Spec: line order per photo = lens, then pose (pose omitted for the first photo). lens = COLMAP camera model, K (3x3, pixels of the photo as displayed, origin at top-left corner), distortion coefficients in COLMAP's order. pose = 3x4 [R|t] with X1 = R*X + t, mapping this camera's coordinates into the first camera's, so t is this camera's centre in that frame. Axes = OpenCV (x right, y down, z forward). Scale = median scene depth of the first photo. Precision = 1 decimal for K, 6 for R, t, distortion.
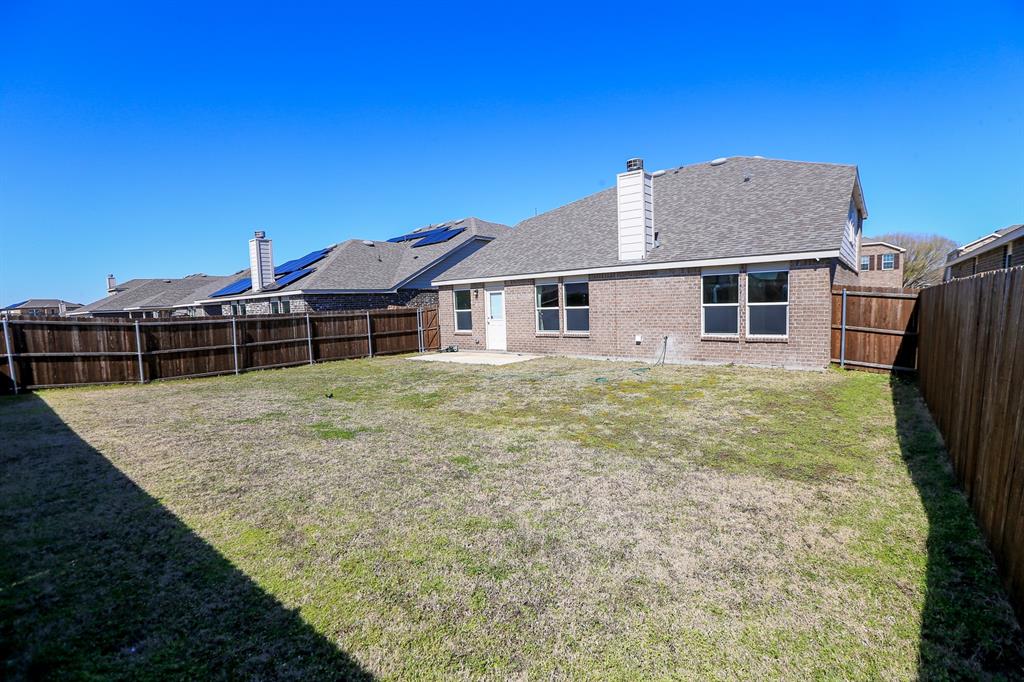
lens RADIAL K [[468.0, 0, 513.2], [0, 468.0, 357.3], [0, 0, 1]] dist [-0.039204, 0.014527]
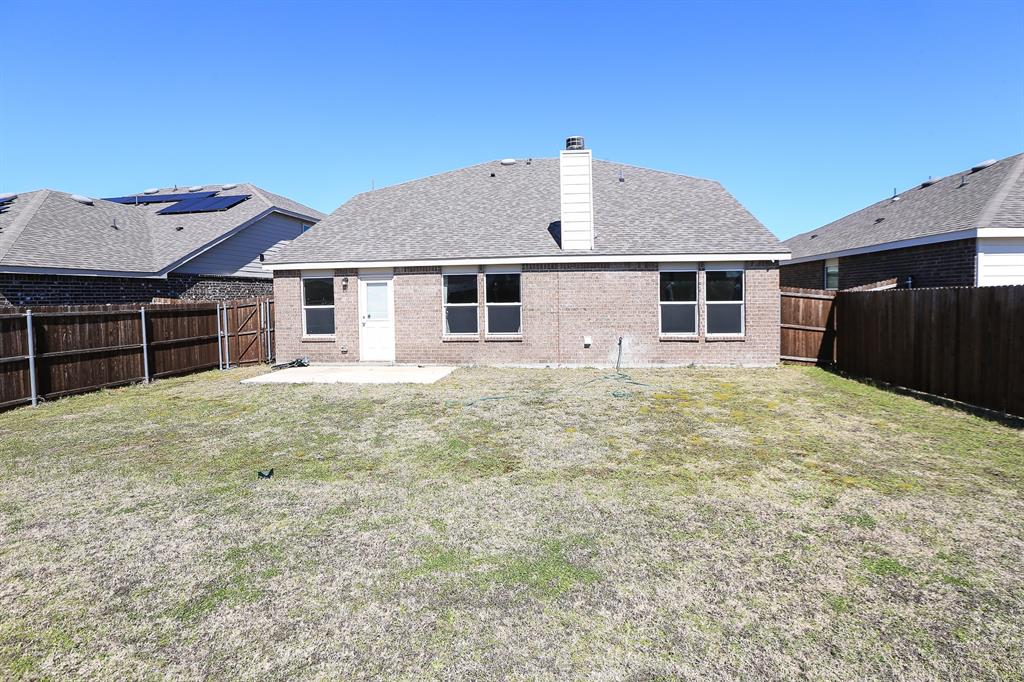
lens RADIAL K [[495.6, 0, 511.2], [0, 495.6, 317.5], [0, 0, 1]] dist [-0.062937, 0.037376]
pose [[0.845468, -0.001864, 0.534023, -0.301640], [0.045837, 0.996557, -0.069091, -0.023672], [-0.532055, 0.082892, 0.842642, 0.268693]]
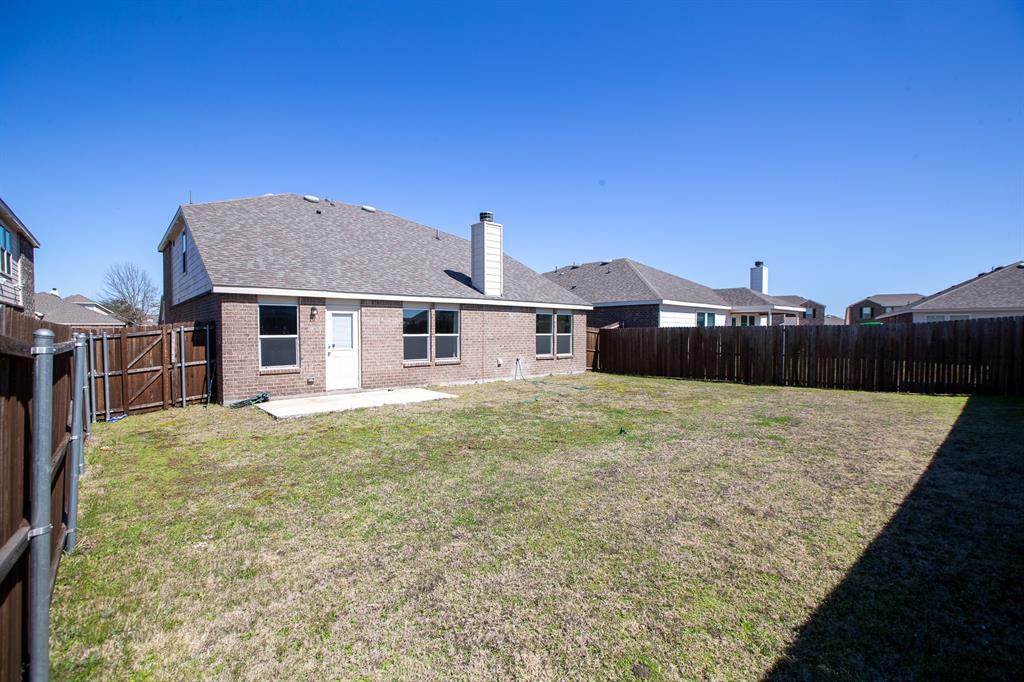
lens RADIAL K [[468.0, 0, 513.2], [0, 468.0, 357.3], [0, 0, 1]] dist [-0.039204, 0.014527]
pose [[0.176410, -0.025070, 0.983997, -0.809094], [0.102463, 0.994712, 0.006973, -0.049652], [-0.978969, 0.099593, 0.178046, 0.669962]]
